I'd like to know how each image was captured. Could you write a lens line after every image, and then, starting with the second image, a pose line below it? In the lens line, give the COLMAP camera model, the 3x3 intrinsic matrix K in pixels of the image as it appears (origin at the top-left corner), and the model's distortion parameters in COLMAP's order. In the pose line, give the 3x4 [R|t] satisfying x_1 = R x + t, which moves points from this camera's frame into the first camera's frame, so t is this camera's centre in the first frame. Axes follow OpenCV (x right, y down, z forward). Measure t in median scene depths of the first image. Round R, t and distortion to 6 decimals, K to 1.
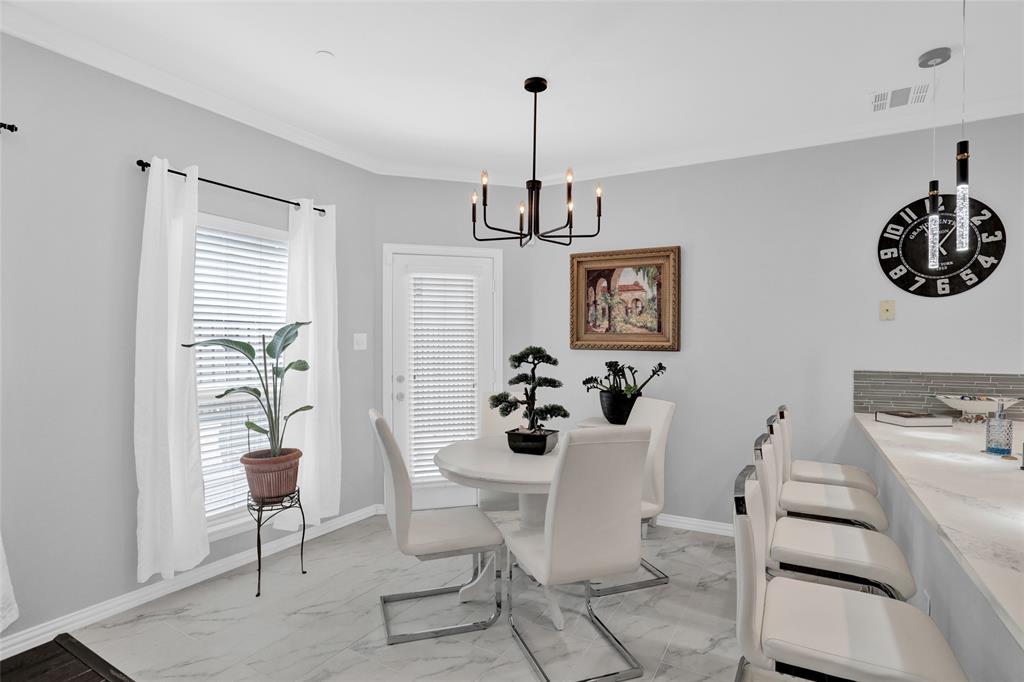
lens RADIAL K [[528.6, 0, 516.6], [0, 528.6, 348.8], [0, 0, 1]] dist [-0.061107, 0.032219]
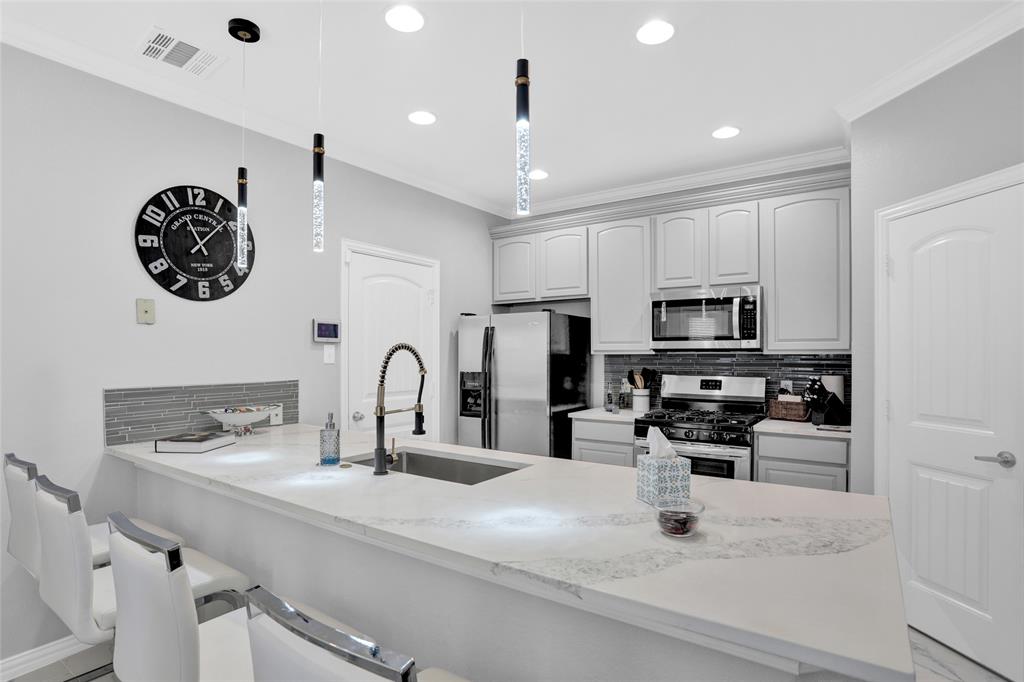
lens RADIAL K [[528.6, 0, 506.8], [0, 528.6, 357.0], [0, 0, 1]] dist [-0.061107, 0.032219]
pose [[0.106258, -0.008927, 0.994298, -0.019498], [0.012247, 0.999896, 0.007668, -0.003783], [-0.994263, 0.011362, 0.106357, 0.360404]]
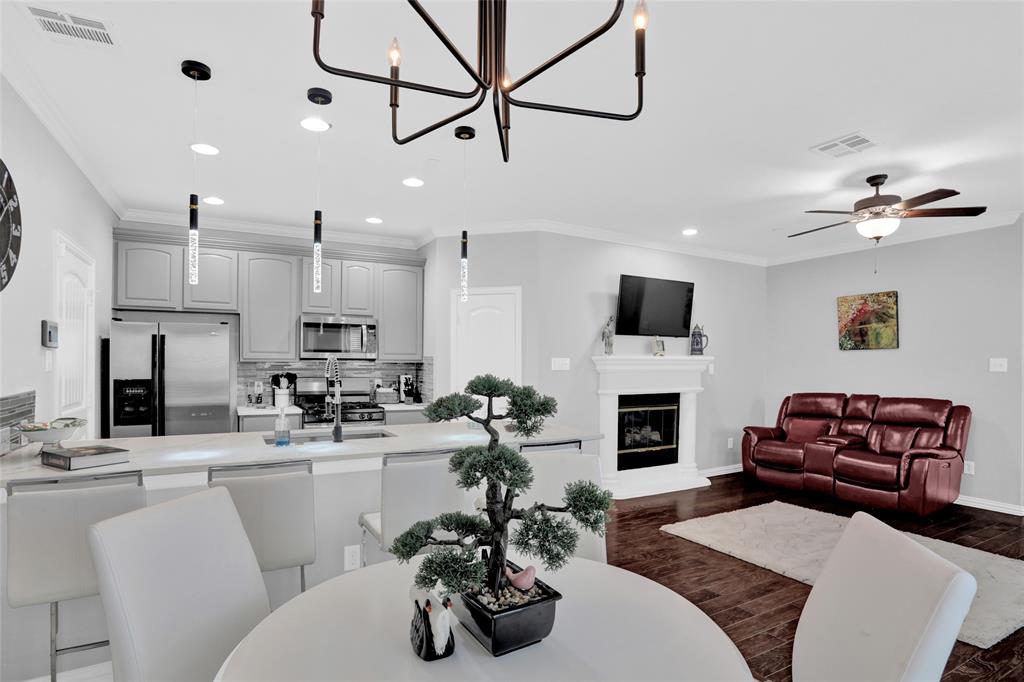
lens RADIAL K [[528.6, 0, 527.2], [0, 528.6, 367.7], [0, 0, 1]] dist [-0.061107, 0.032219]
pose [[-0.858430, -0.016787, 0.512655, -0.185404], [-0.006023, 0.999725, 0.022652, -0.019859], [-0.512895, 0.016358, -0.858296, 1.184295]]
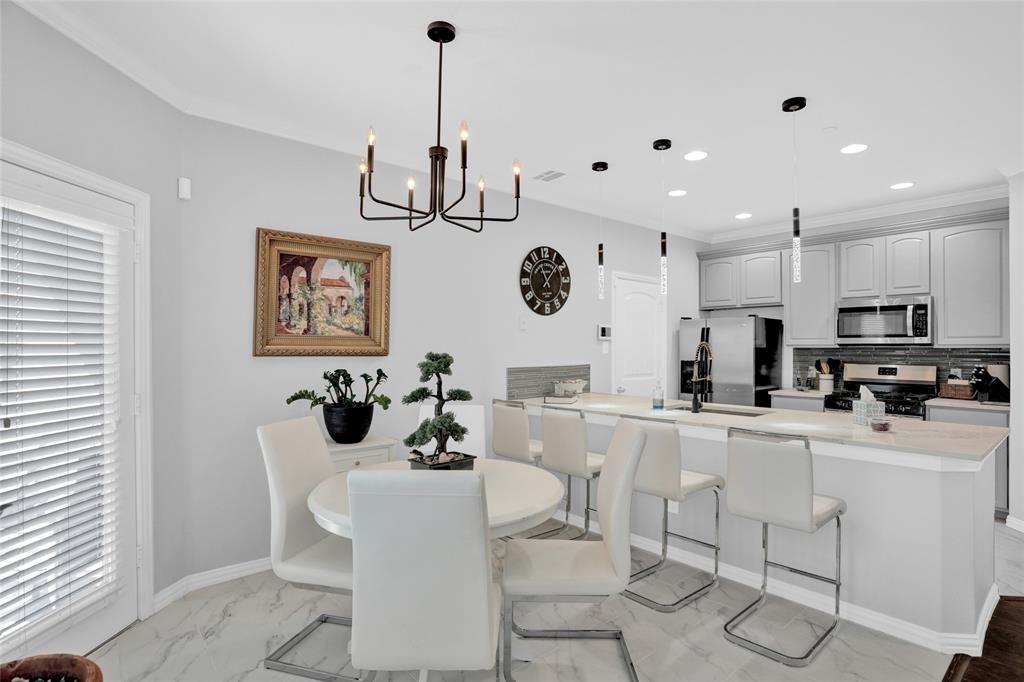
lens RADIAL K [[528.6, 0, 511.2], [0, 528.6, 346.3], [0, 0, 1]] dist [-0.061107, 0.032219]
pose [[0.341138, -0.002310, 0.940011, -0.612281], [0.011709, 0.999930, -0.001792, -0.010290], [-0.939940, 0.011618, 0.341141, 0.554694]]
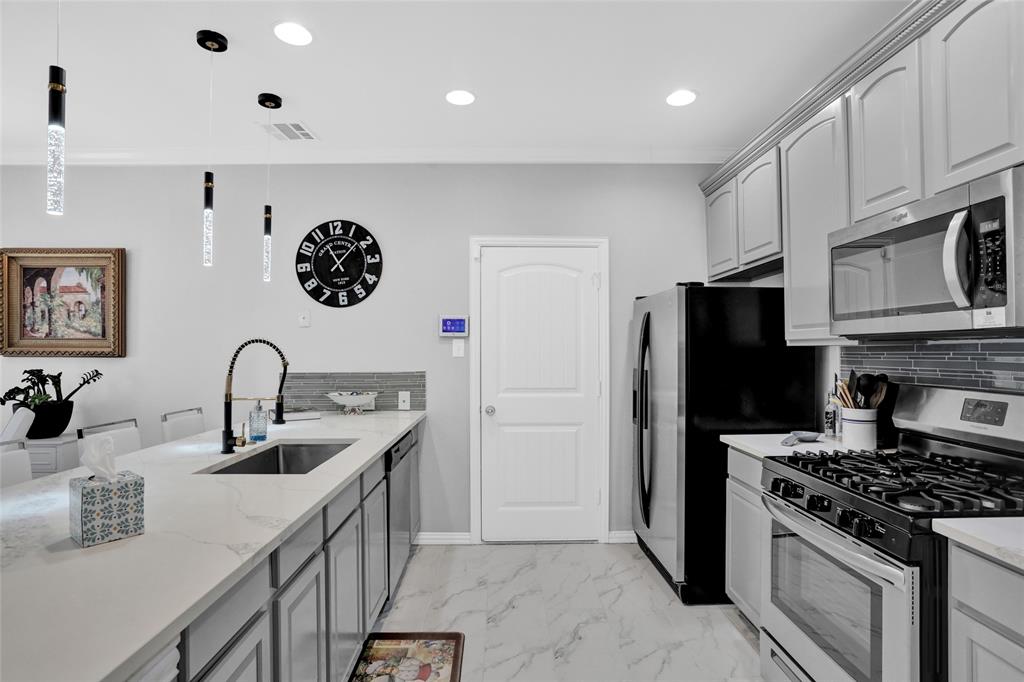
lens RADIAL K [[528.6, 0, 521.6], [0, 528.6, 343.5], [0, 0, 1]] dist [-0.061107, 0.032219]
pose [[0.865181, -0.000174, 0.501460, 0.558769], [0.012525, 0.999695, -0.021263, 0.010116], [-0.501304, 0.024677, 0.864919, -0.215127]]
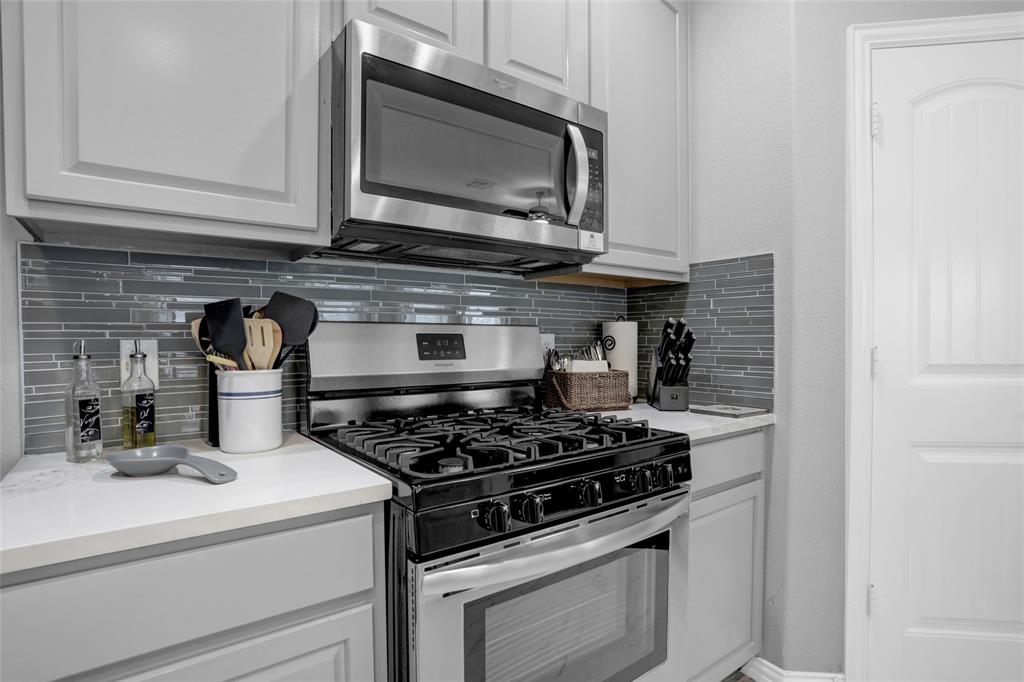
lens RADIAL K [[528.6, 0, 518.2], [0, 528.6, 340.9], [0, 0, 1]] dist [-0.061107, 0.032219]
pose [[-0.918656, -0.005787, 0.395017, 1.003233], [0.002214, 0.999802, 0.019795, 0.062412], [-0.395053, 0.019059, -0.918461, 0.431156]]
